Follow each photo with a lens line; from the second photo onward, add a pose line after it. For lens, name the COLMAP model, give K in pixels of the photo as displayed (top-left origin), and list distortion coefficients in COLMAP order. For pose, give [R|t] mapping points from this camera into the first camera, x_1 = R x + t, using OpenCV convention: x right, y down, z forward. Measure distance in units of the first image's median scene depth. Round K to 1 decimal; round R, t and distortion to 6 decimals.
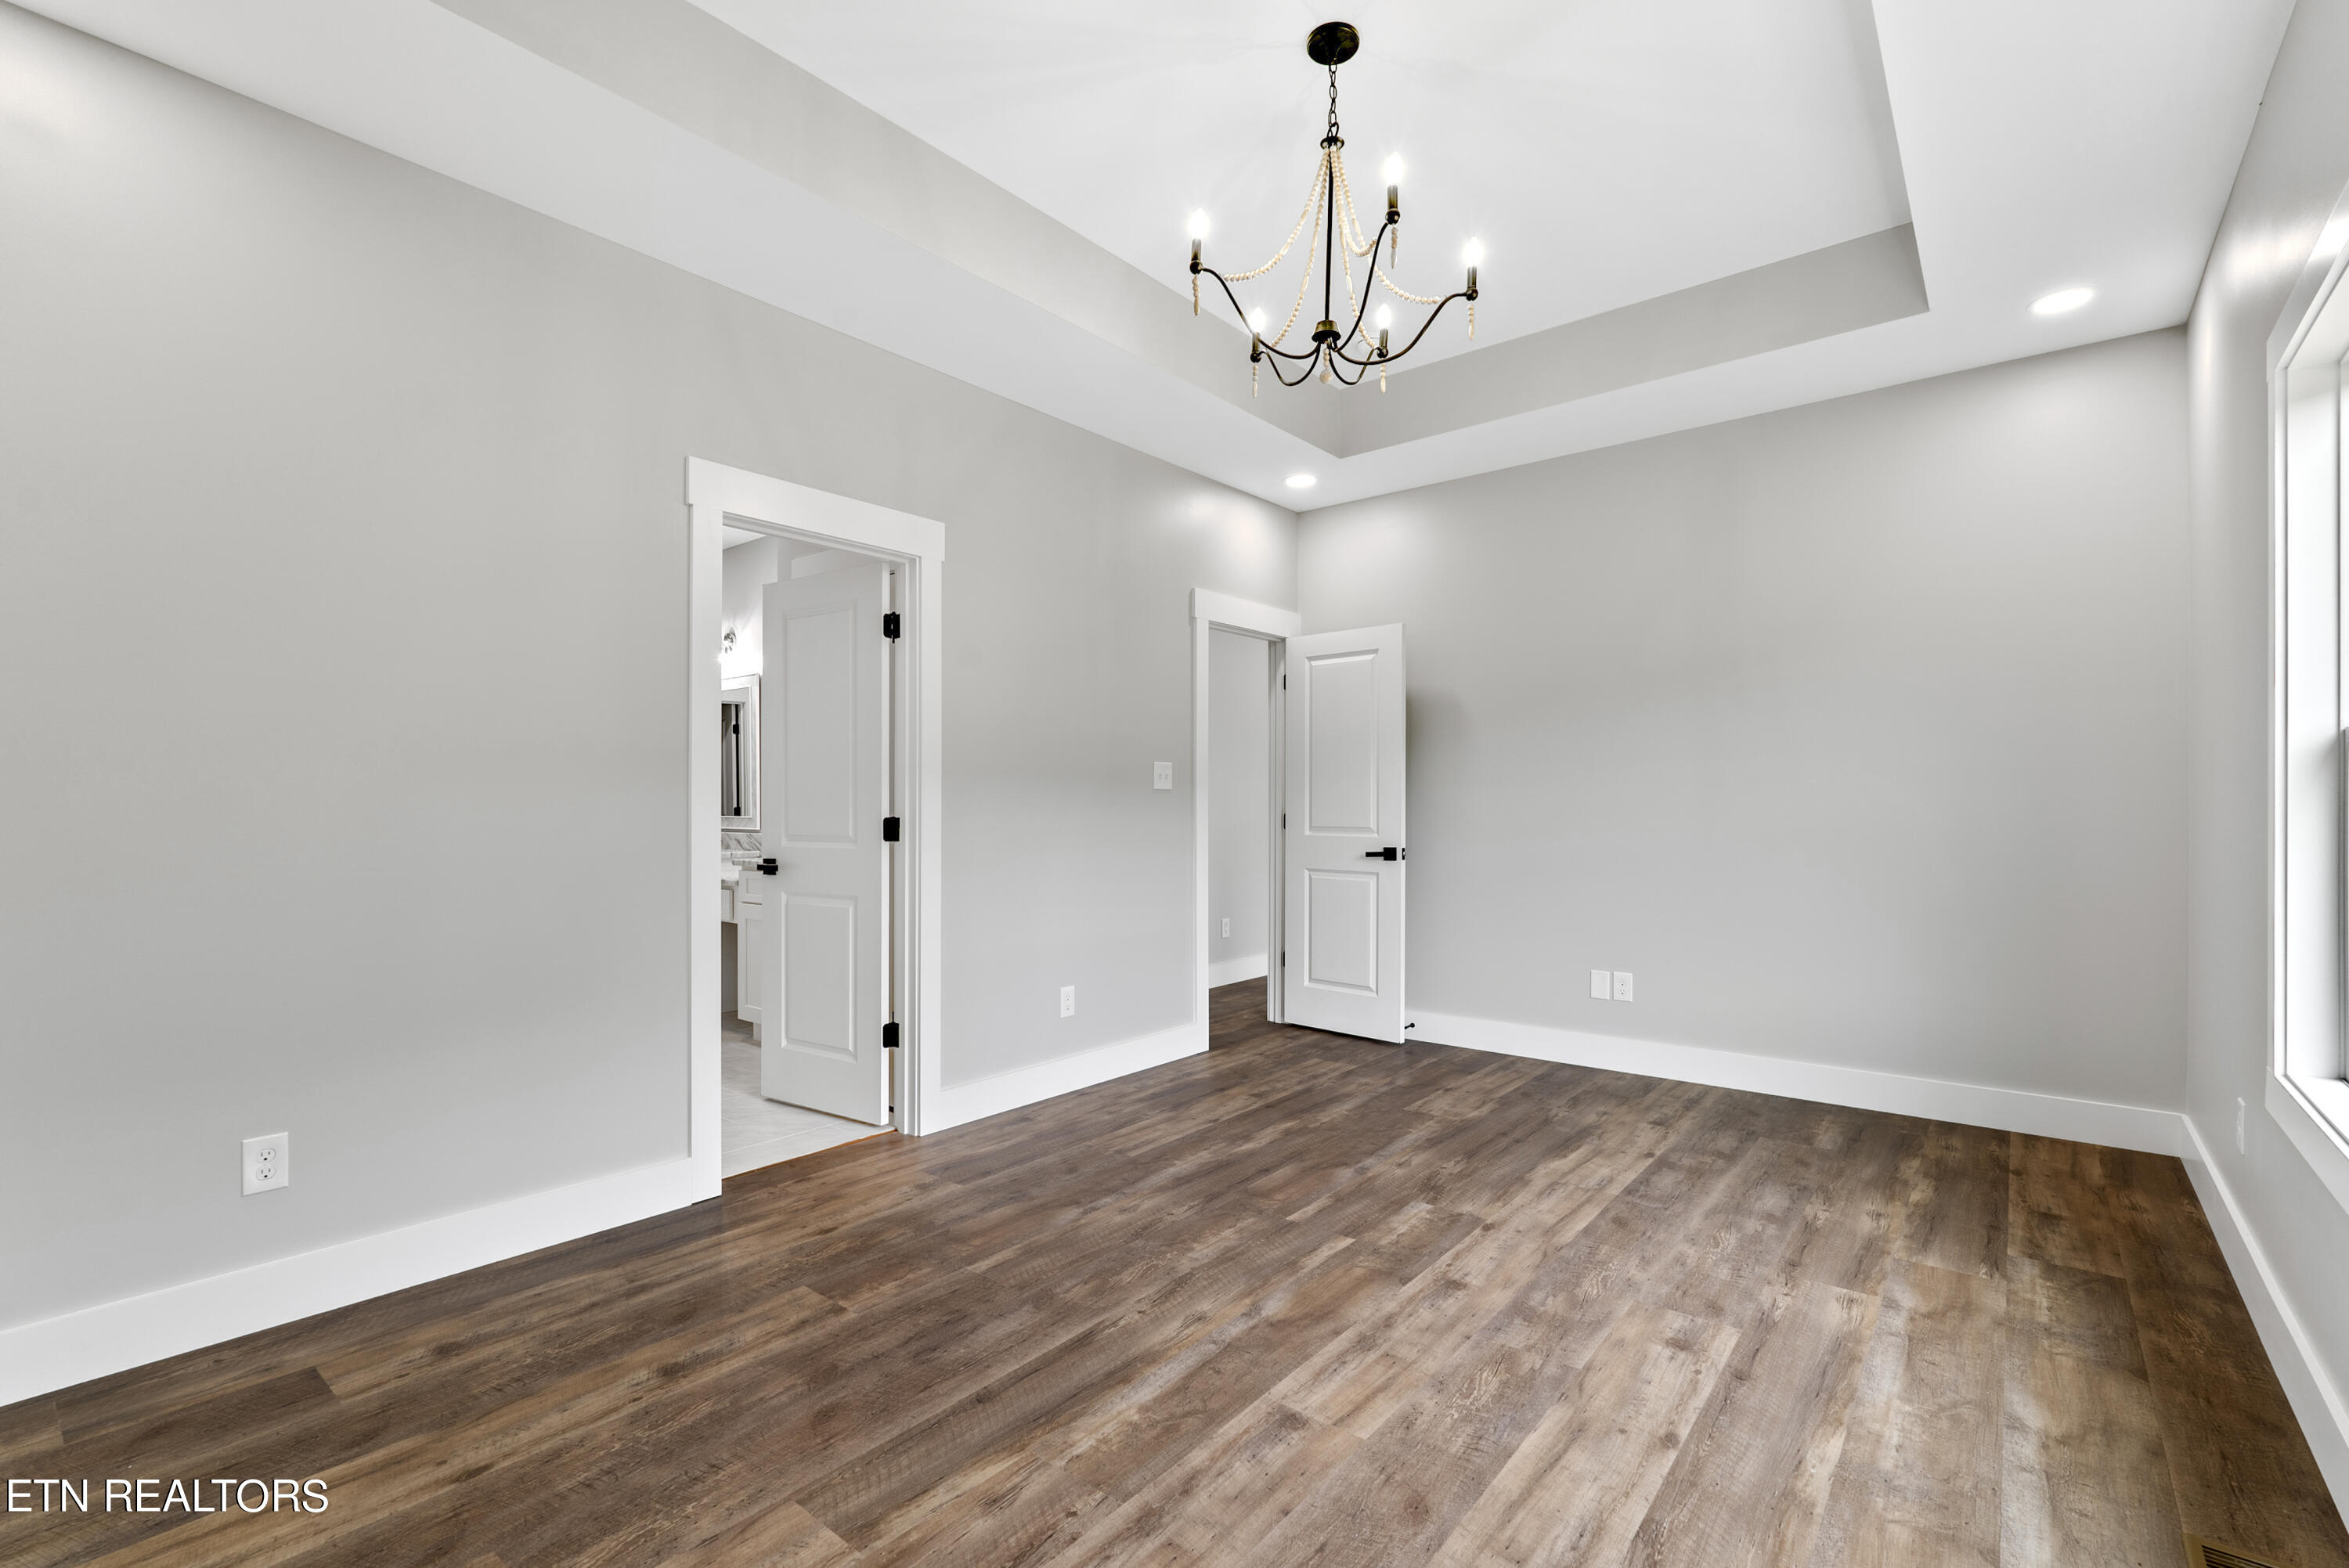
lens RADIAL K [[1032.9, 0, 1176.7], [0, 1032.9, 795.7], [0, 0, 1]] dist [-0.008318, 0.000602]
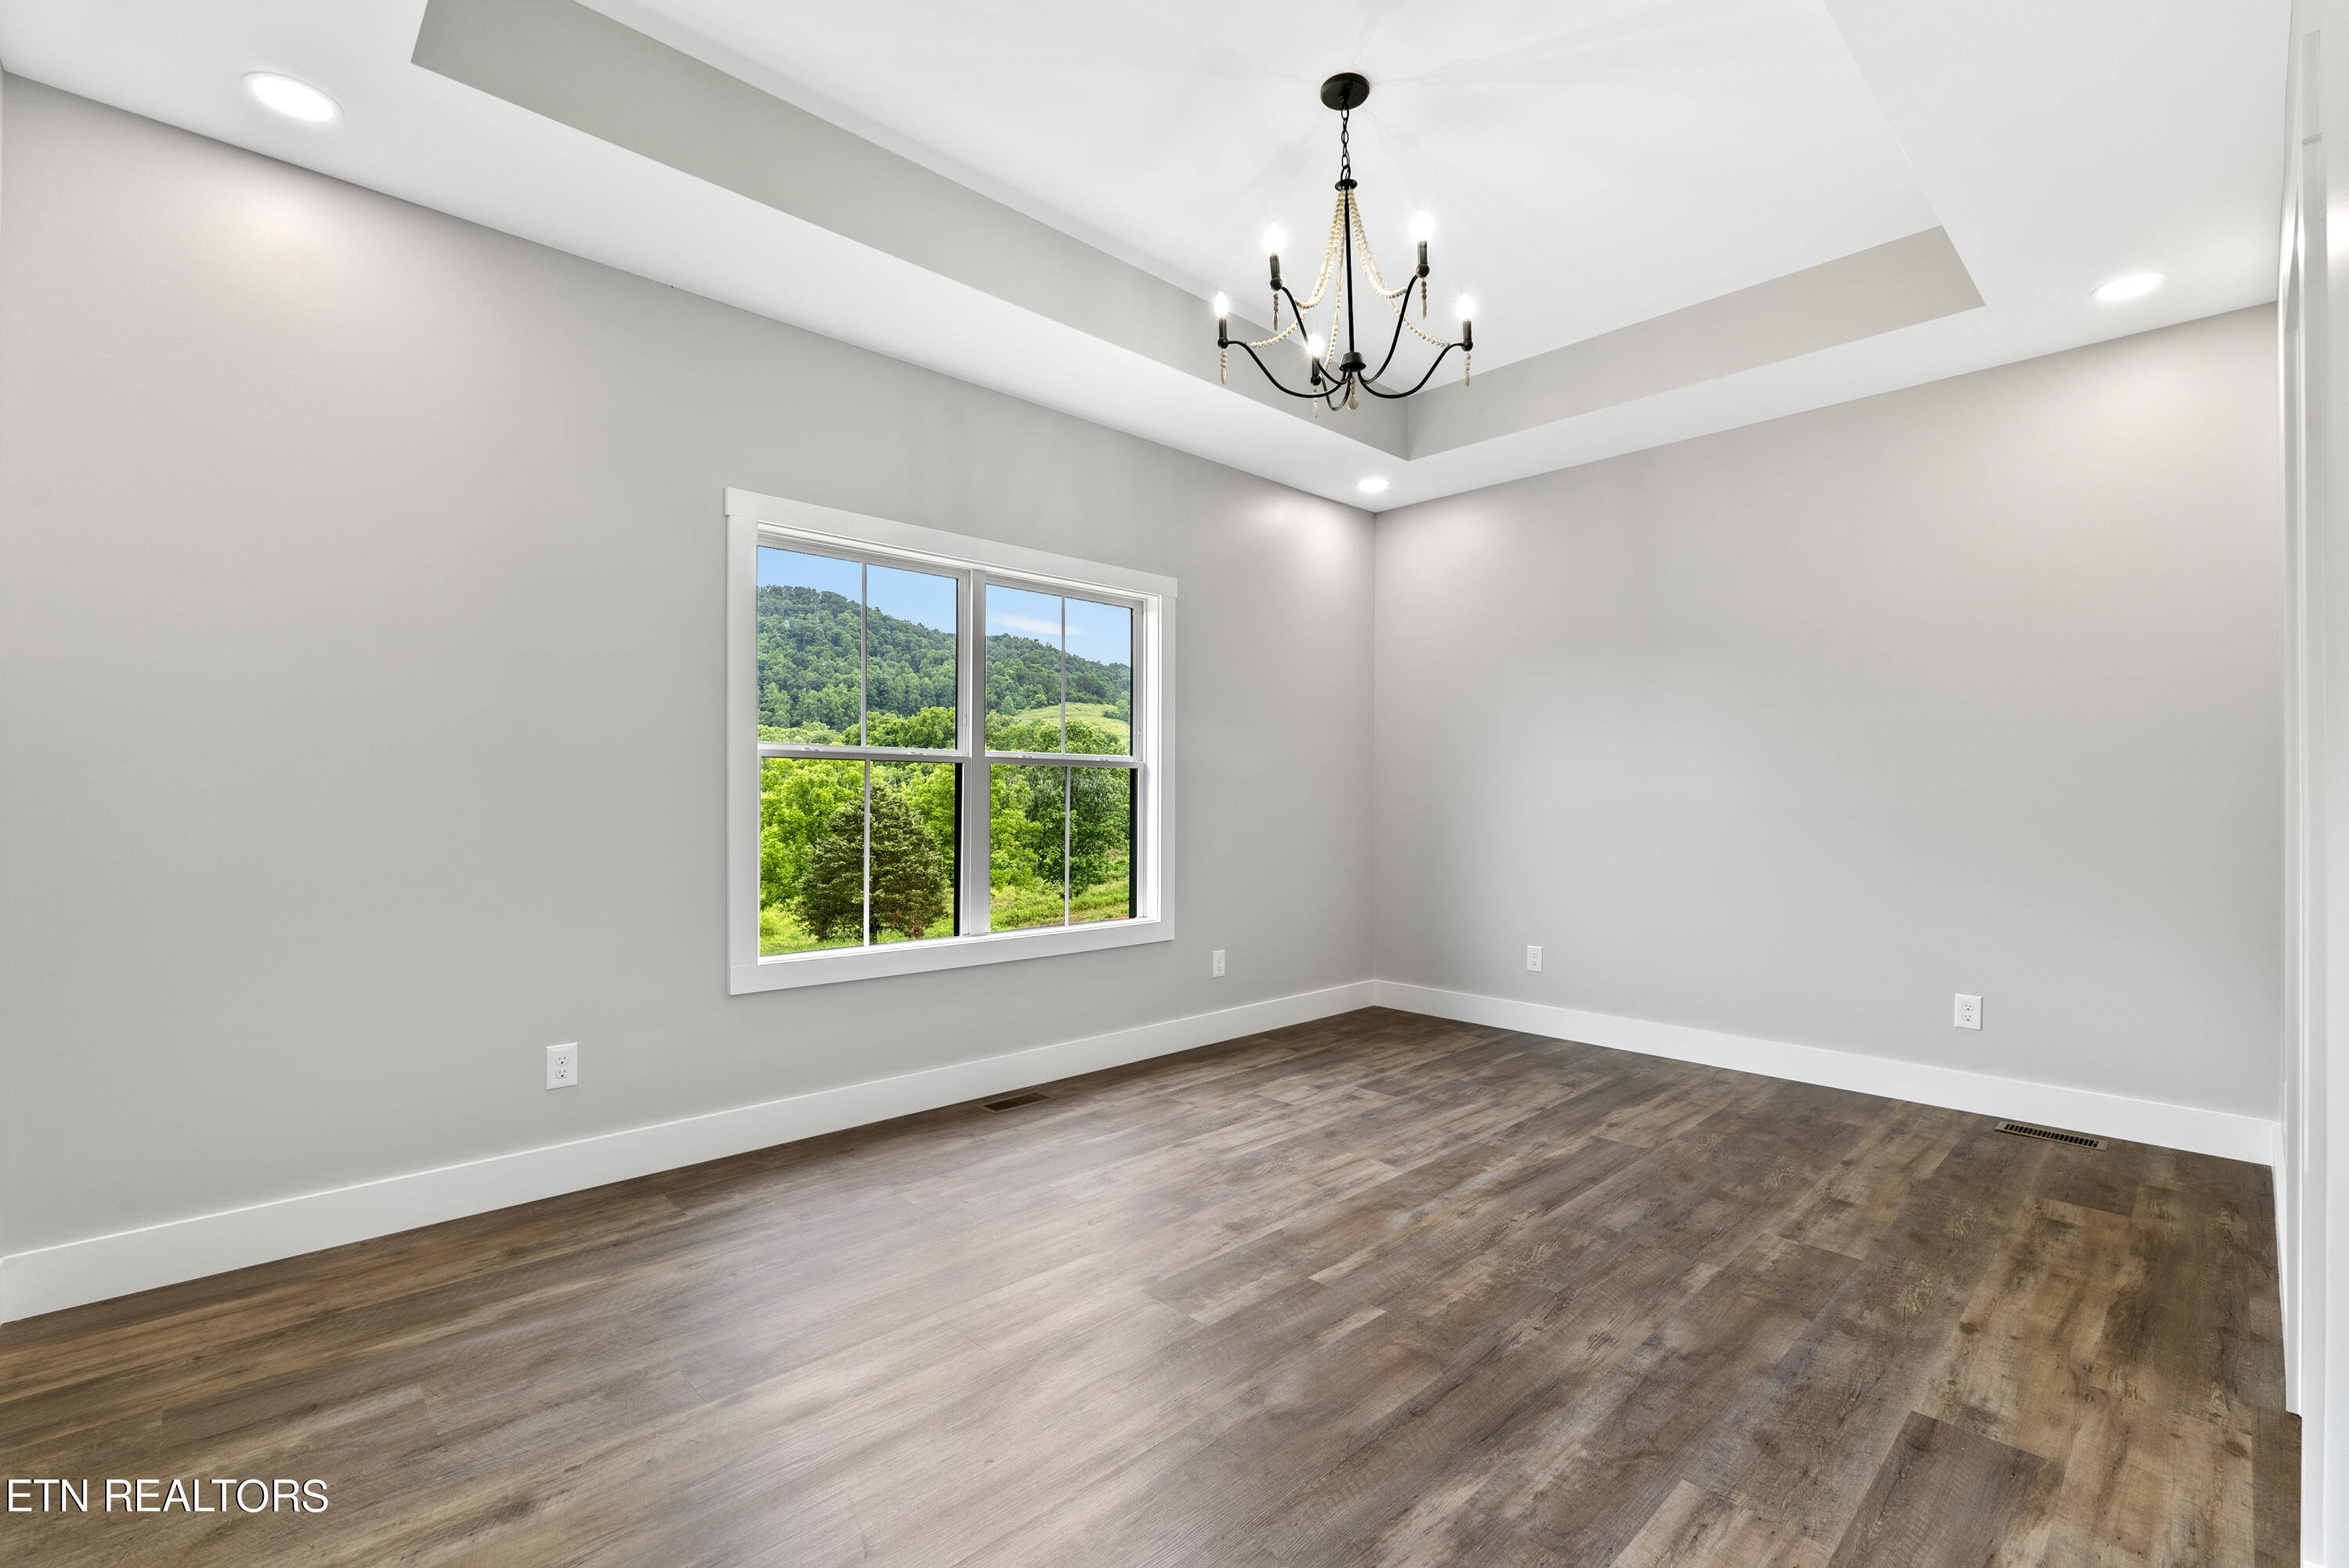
lens RADIAL K [[1032.9, 0, 1176.7], [0, 1032.9, 795.7], [0, 0, 1]] dist [-0.008318, 0.000602]
pose [[-0.992885, -0.002283, 0.119051, 0.203675], [-0.003690, 0.999926, -0.011603, 0.023640], [-0.119016, -0.011960, -0.992820, 2.146735]]
